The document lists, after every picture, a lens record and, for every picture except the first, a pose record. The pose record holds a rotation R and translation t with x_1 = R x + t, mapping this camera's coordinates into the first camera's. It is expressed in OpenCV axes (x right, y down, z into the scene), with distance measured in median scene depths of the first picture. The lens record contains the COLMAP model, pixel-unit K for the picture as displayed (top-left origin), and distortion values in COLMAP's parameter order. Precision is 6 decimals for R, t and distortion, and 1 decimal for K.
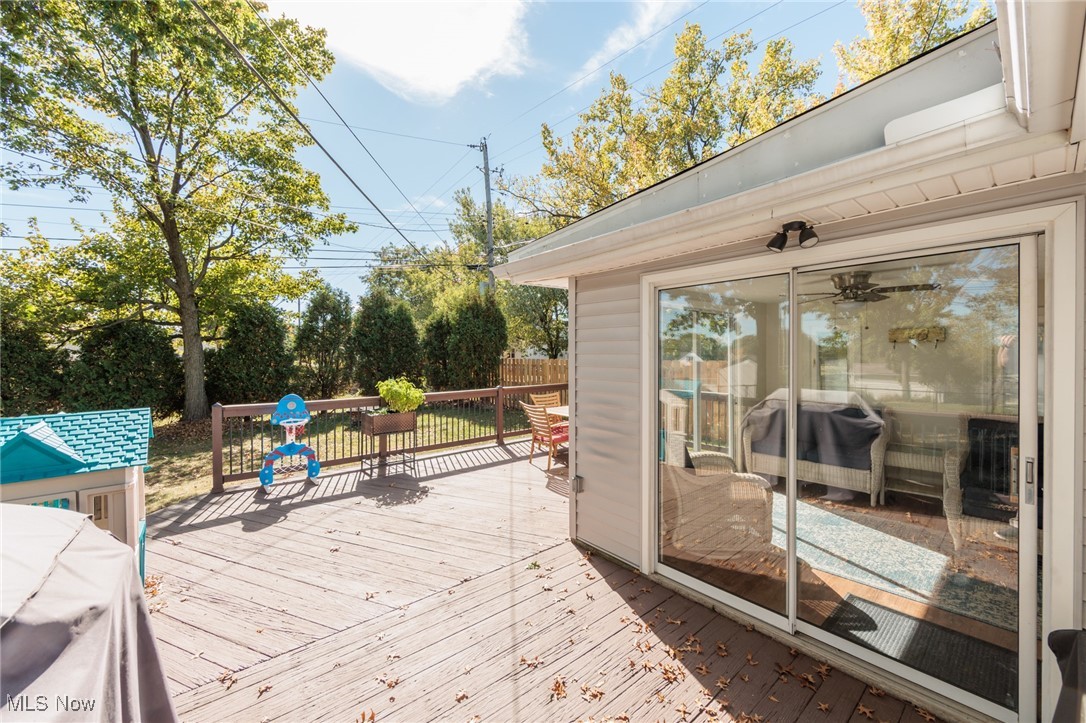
lens RADIAL K [[423.5, 0, 543.2], [0, 423.5, 358.0], [0, 0, 1]] dist [-0.002561, 0.000068]
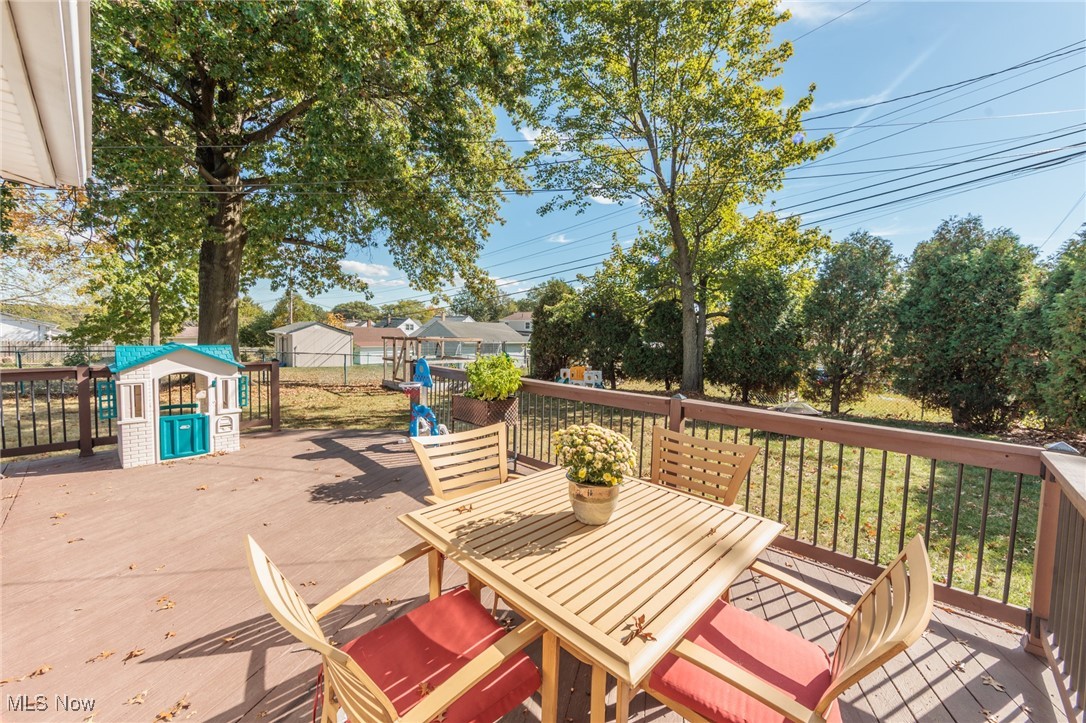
lens RADIAL K [[423.5, 0, 544.4], [0, 423.5, 357.7], [0, 0, 1]] dist [-0.002561, 0.000068]
pose [[0.101861, 0.074211, -0.992027, 0.215505], [-0.034973, 0.996864, 0.070982, 0.000753], [0.994184, 0.027464, 0.104137, 0.564489]]
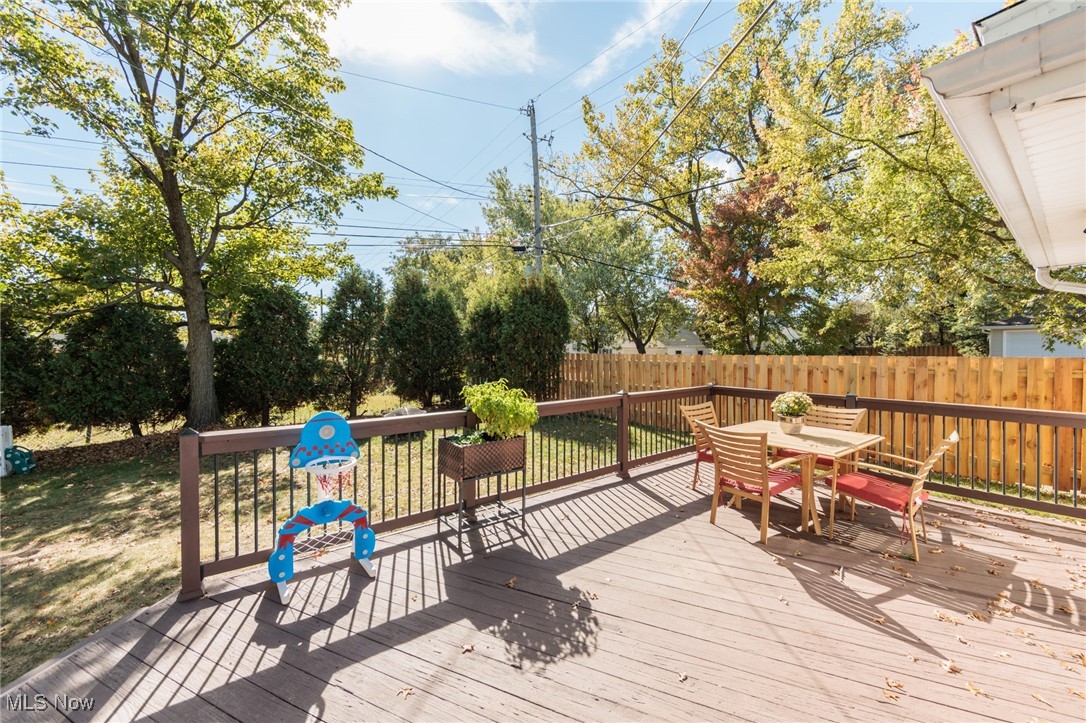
lens RADIAL K [[423.5, 0, 541.7], [0, 423.5, 357.2], [0, 0, 1]] dist [-0.002561, 0.000068]
pose [[0.999138, 0.005885, -0.041102, -0.141484], [-0.005637, 0.999965, 0.006146, 0.005841], [0.041137, -0.005909, 0.999136, 0.223341]]
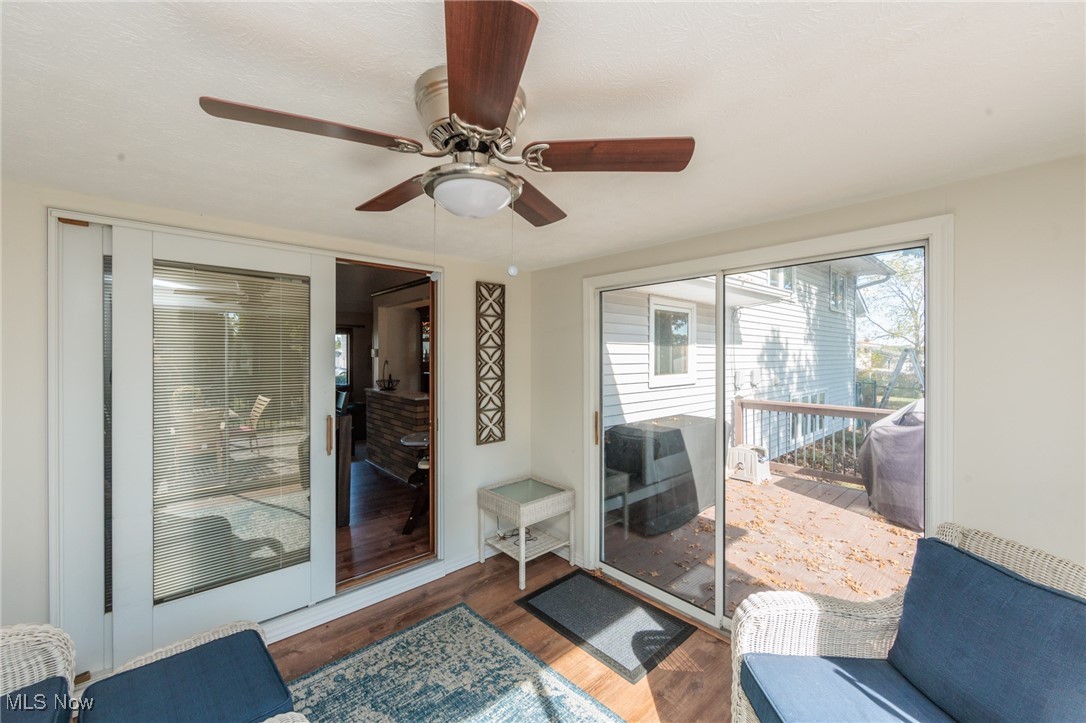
lens RADIAL K [[423.5, 0, 546.8], [0, 423.5, 356.5], [0, 0, 1]] dist [-0.002561, 0.000068]
pose [[-0.999490, -0.000148, -0.031920, 0.228086], [-0.000658, 0.999872, 0.015983, -0.004895], [0.031913, 0.015996, -0.999363, 0.436225]]
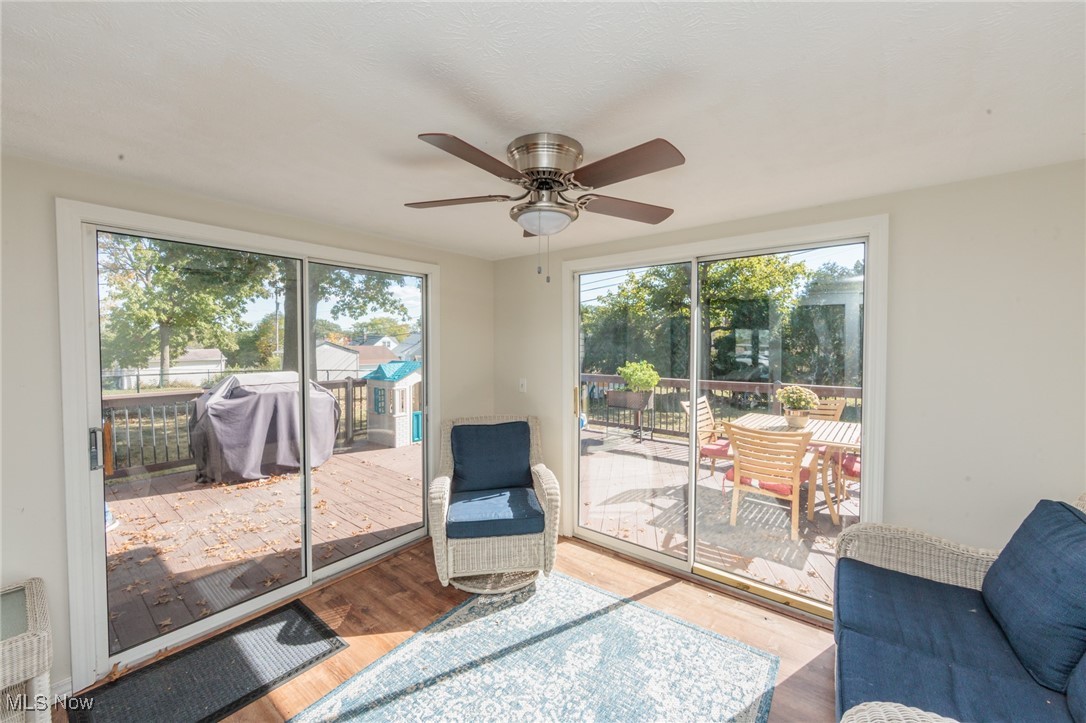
lens RADIAL K [[423.5, 0, 542.9], [0, 423.5, 355.1], [0, 0, 1]] dist [-0.002561, 0.000068]
pose [[0.186599, 0.032679, -0.981893, 0.388756], [-0.011500, 0.999451, 0.031078, -0.000167], [0.982369, 0.005493, 0.186872, 0.305430]]
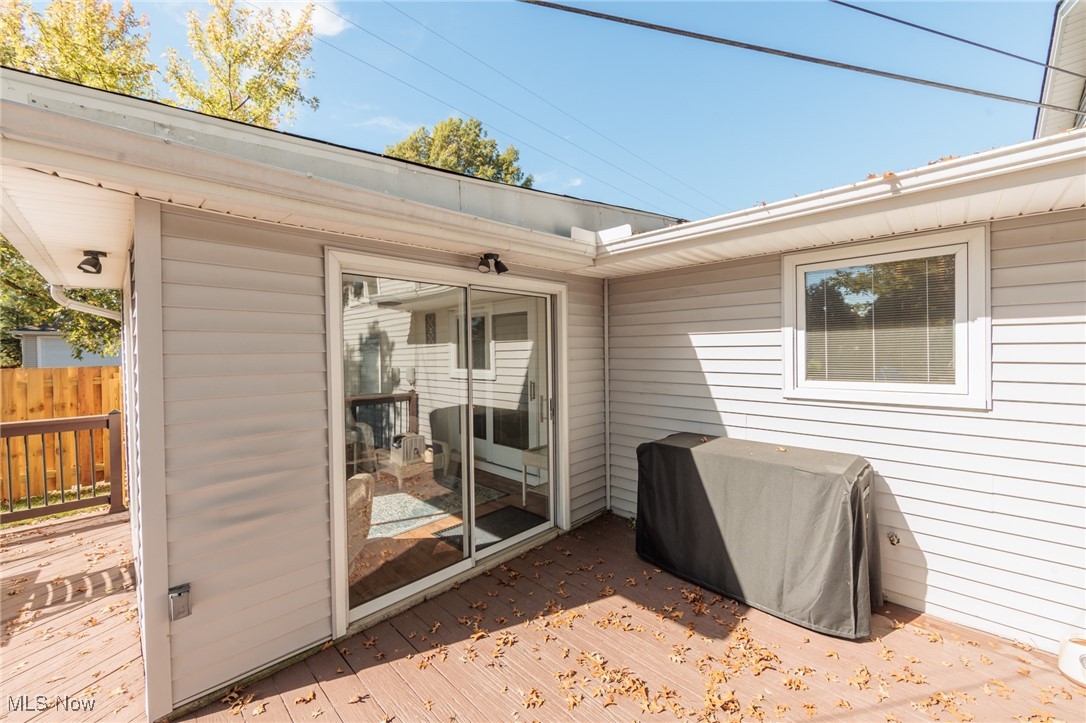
lens RADIAL K [[423.5, 0, 542.2], [0, 423.5, 355.3], [0, 0, 1]] dist [-0.002561, 0.000068]
pose [[-0.088396, -0.007490, 0.996057, -0.156164], [0.023080, 0.999688, 0.009565, -0.000769], [-0.995818, 0.023834, -0.088196, 0.193193]]
